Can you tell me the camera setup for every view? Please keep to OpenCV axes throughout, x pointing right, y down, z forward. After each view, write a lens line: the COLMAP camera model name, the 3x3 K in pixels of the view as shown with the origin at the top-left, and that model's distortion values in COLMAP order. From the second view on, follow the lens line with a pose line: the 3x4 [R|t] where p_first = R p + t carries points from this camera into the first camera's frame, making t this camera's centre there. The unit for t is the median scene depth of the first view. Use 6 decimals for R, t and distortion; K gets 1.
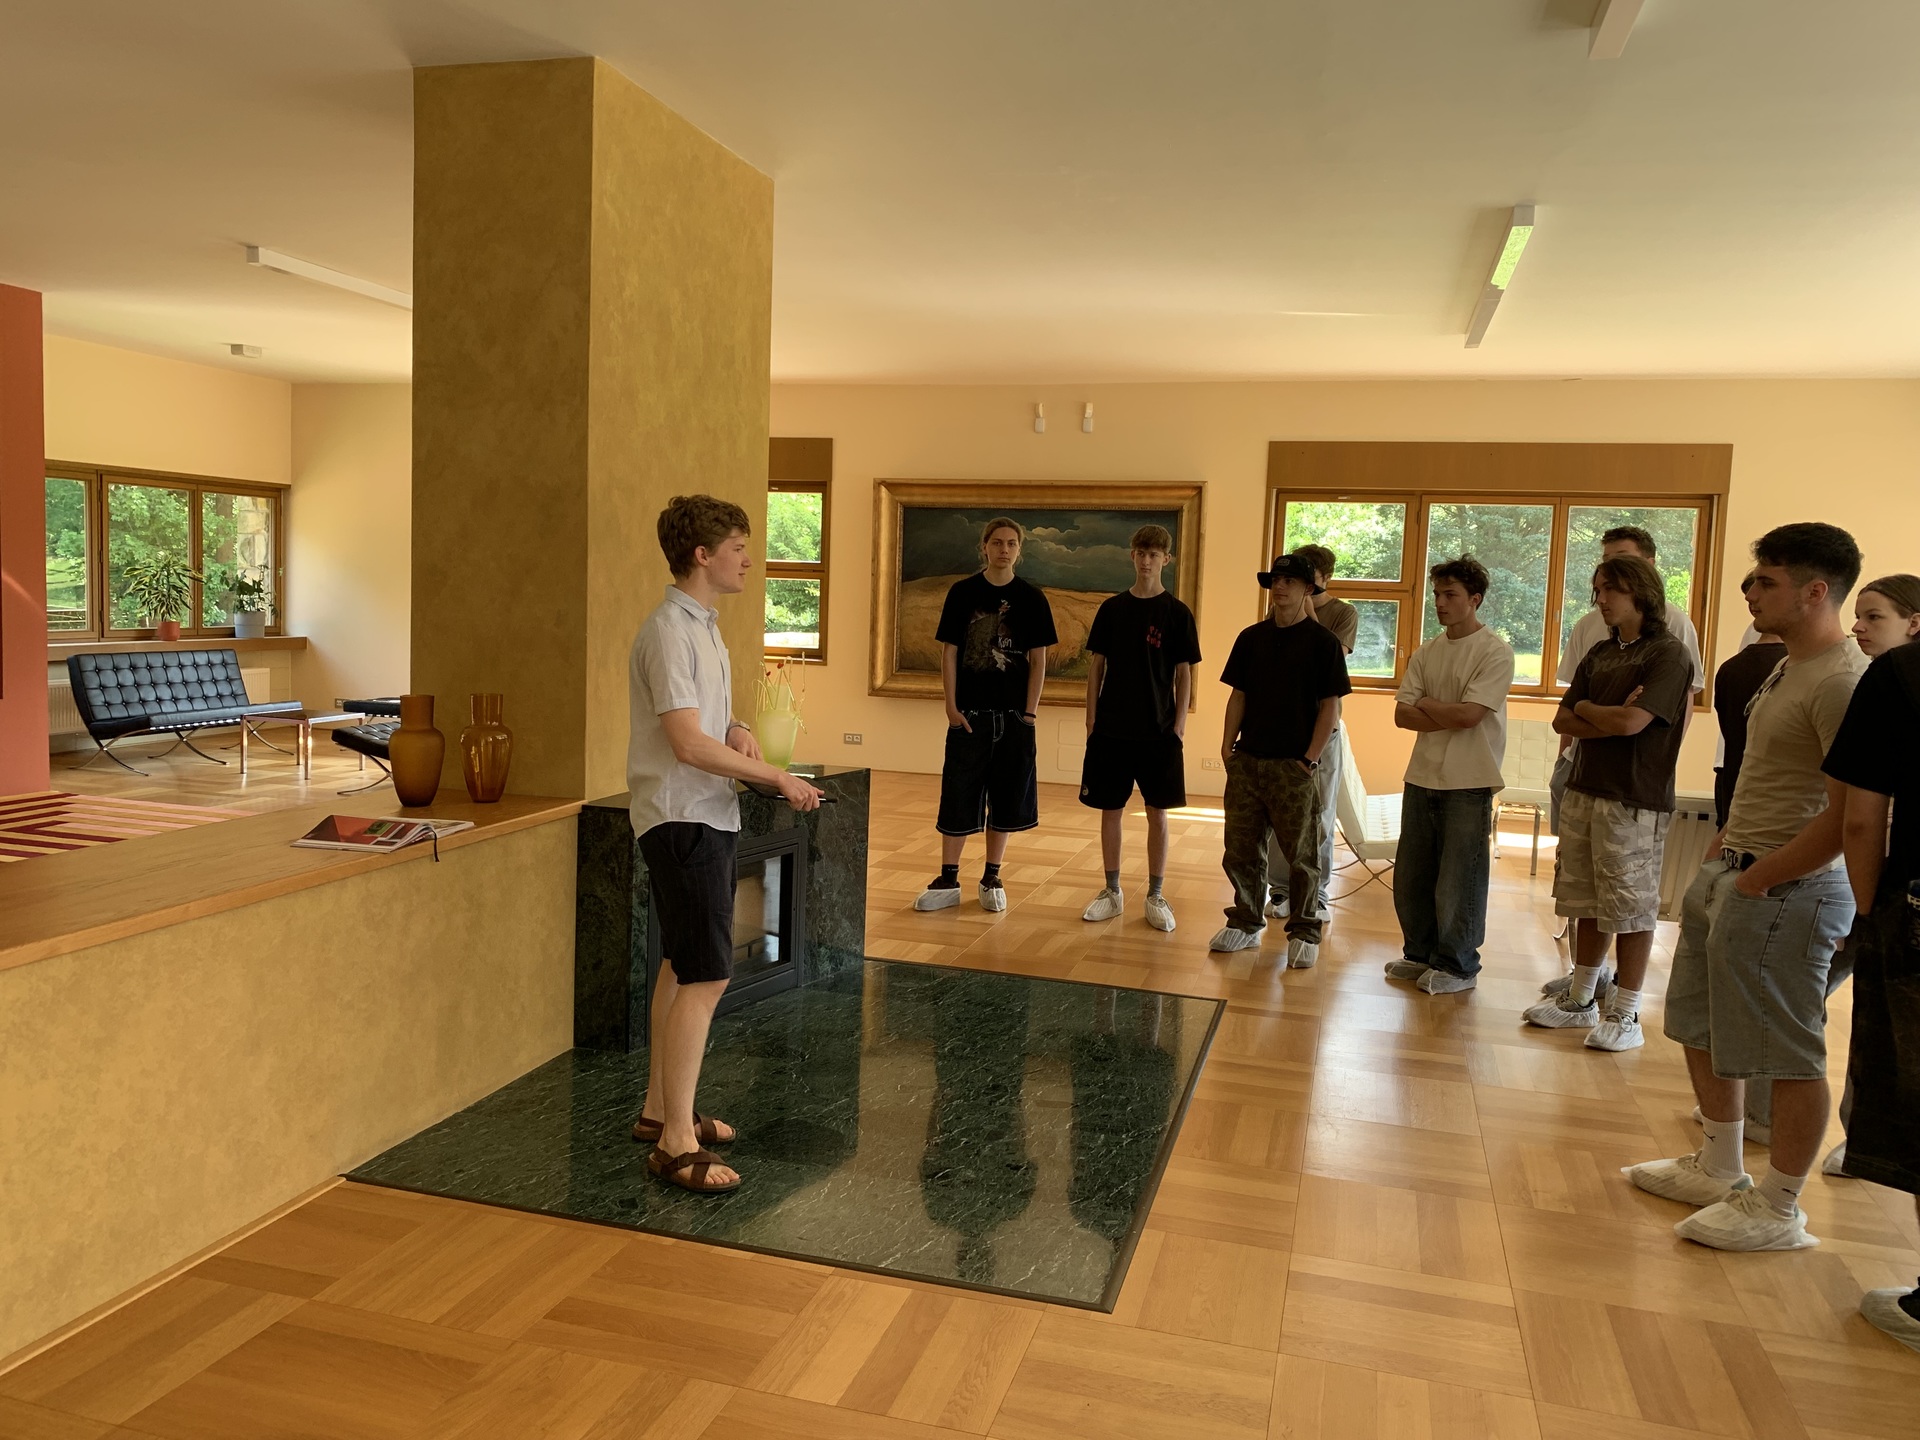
lens RADIAL K [[1471.9, 0, 965.5], [0, 1471.9, 710.8], [0, 0, 1]] dist [0.032572, -0.041355]
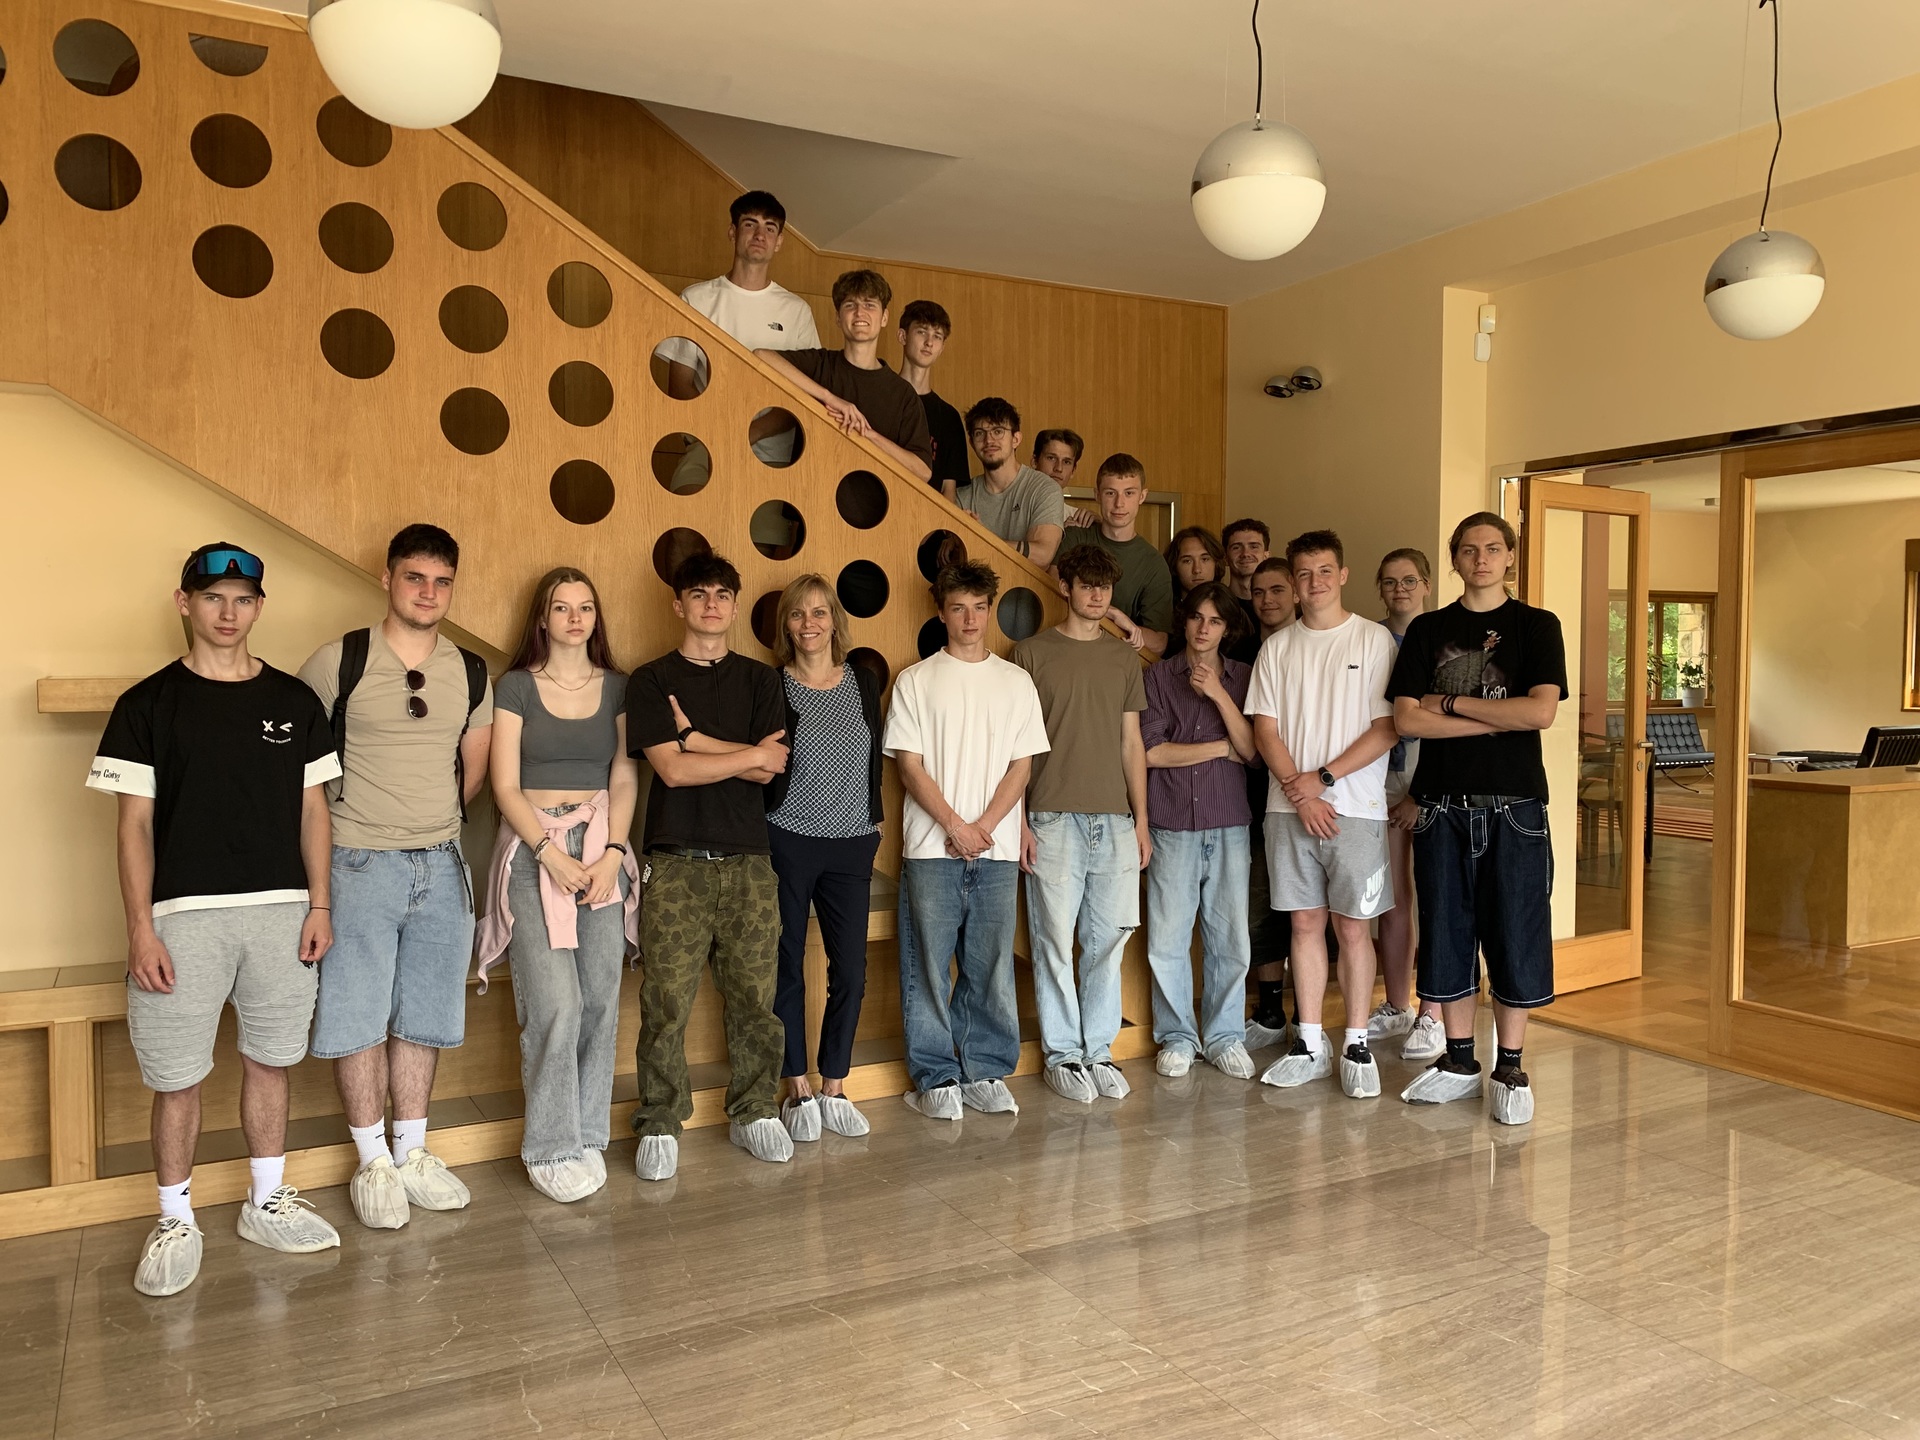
lens RADIAL K [[1471.9, 0, 959.8], [0, 1471.9, 723.5], [0, 0, 1]] dist [0.032572, -0.041355]
pose [[0.692522, -0.005084, -0.721379, 0.081890], [-0.036428, 0.998453, -0.042008, 0.128826], [0.720476, 0.055370, 0.691265, -1.155019]]
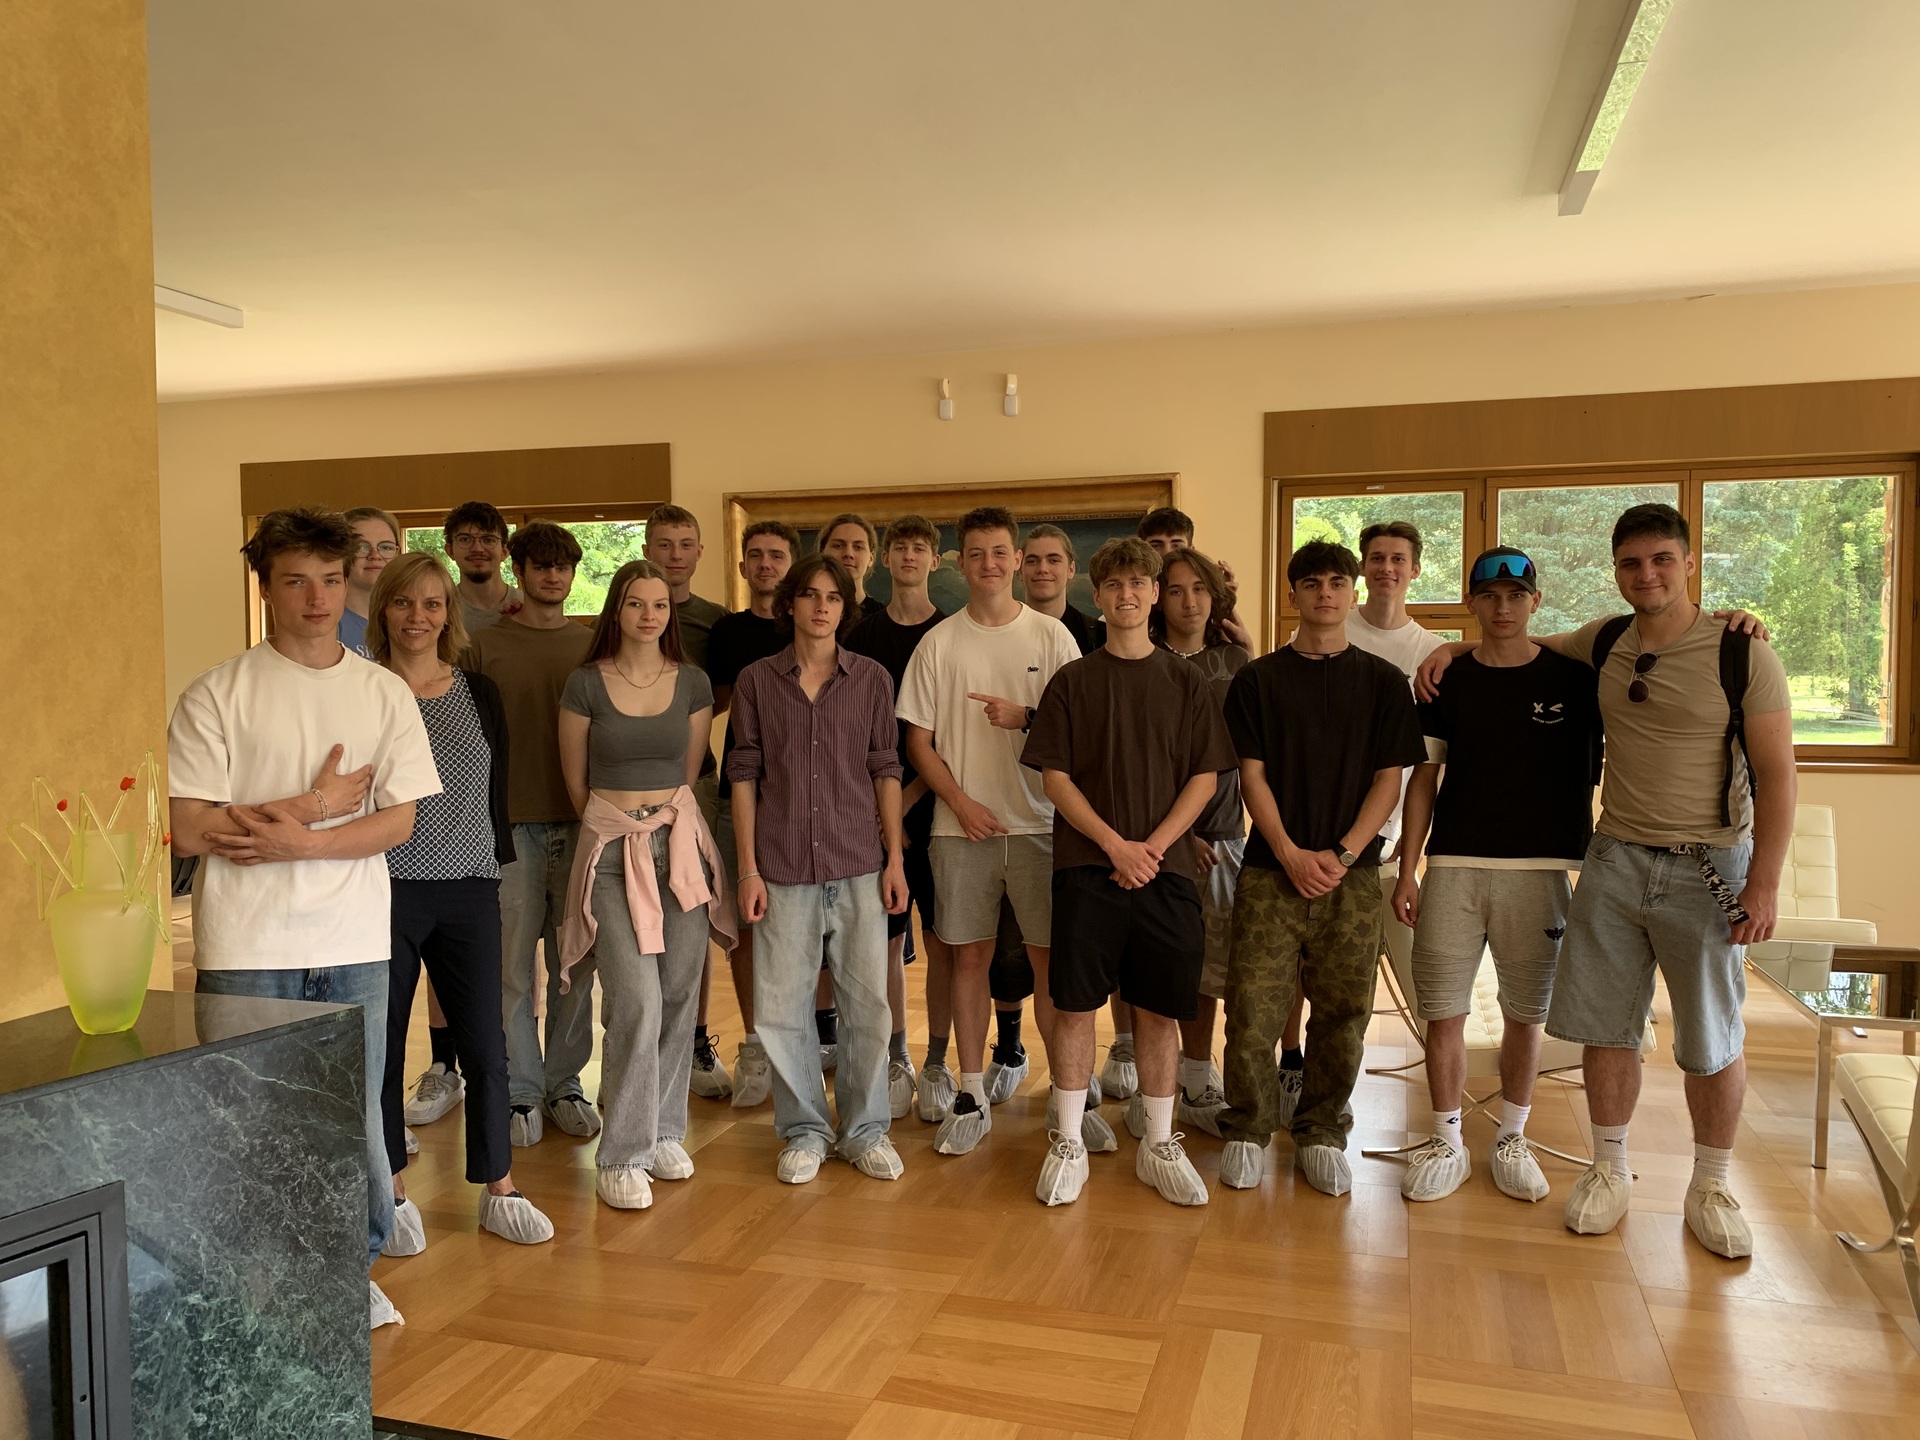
lens RADIAL K [[1471.9, 0, 964.4], [0, 1471.9, 723.6], [0, 0, 1]] dist [0.032572, -0.041355]
pose [[0.999007, -0.040963, -0.017538, 0.158065], [0.040203, 0.998321, -0.041694, -0.024377], [0.019216, 0.040948, 0.998976, 0.685643]]
